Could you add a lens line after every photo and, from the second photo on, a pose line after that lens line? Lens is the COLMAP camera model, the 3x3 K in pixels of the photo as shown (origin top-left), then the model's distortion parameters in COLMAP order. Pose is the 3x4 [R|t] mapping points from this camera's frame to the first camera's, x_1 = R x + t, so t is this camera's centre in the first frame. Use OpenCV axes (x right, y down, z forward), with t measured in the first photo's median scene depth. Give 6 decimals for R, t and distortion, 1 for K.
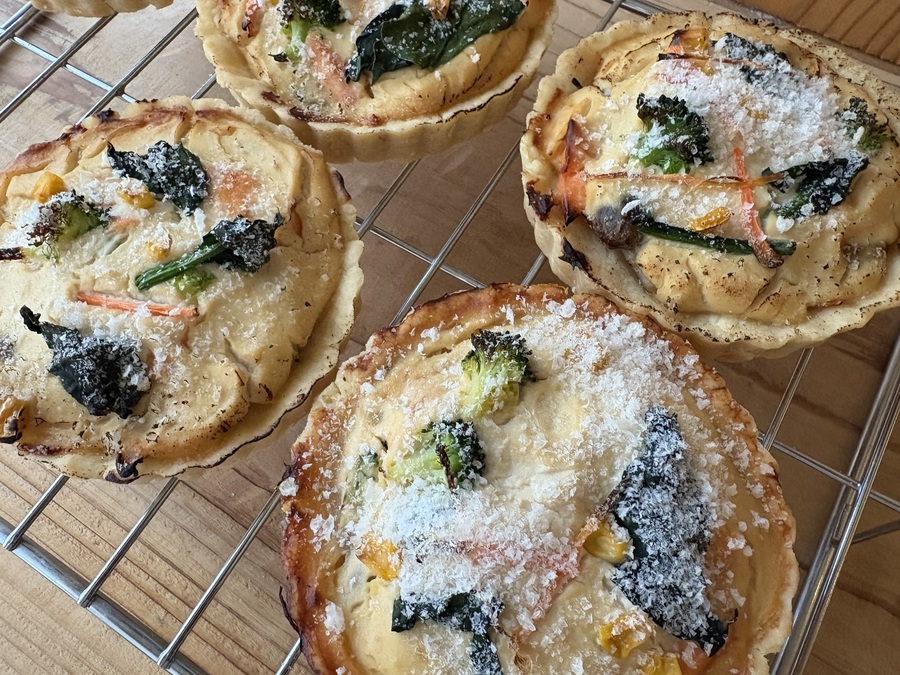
lens RADIAL K [[690.9, 0, 404.4], [0, 690.9, 335.4], [0, 0, 1]] dist [0.000868, 0.001396]
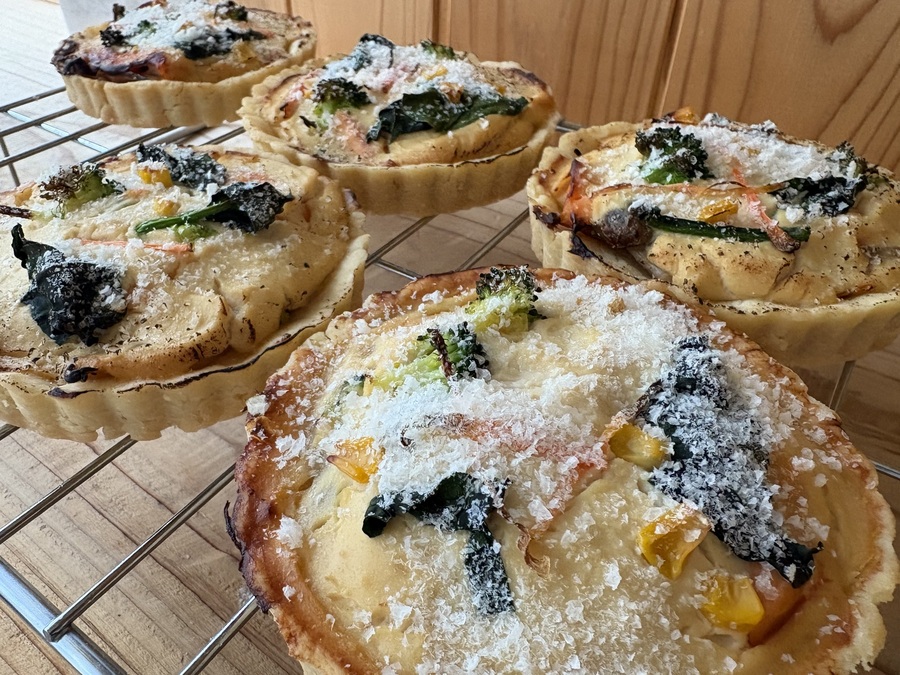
lens RADIAL K [[690.9, 0, 404.4], [0, 690.9, 335.4], [0, 0, 1]] dist [0.000868, 0.001396]
pose [[0.997950, 0.056272, -0.030487, 0.031715], [-0.063950, 0.895565, -0.440311, 0.471264], [0.002525, 0.441358, 0.897327, 0.186878]]
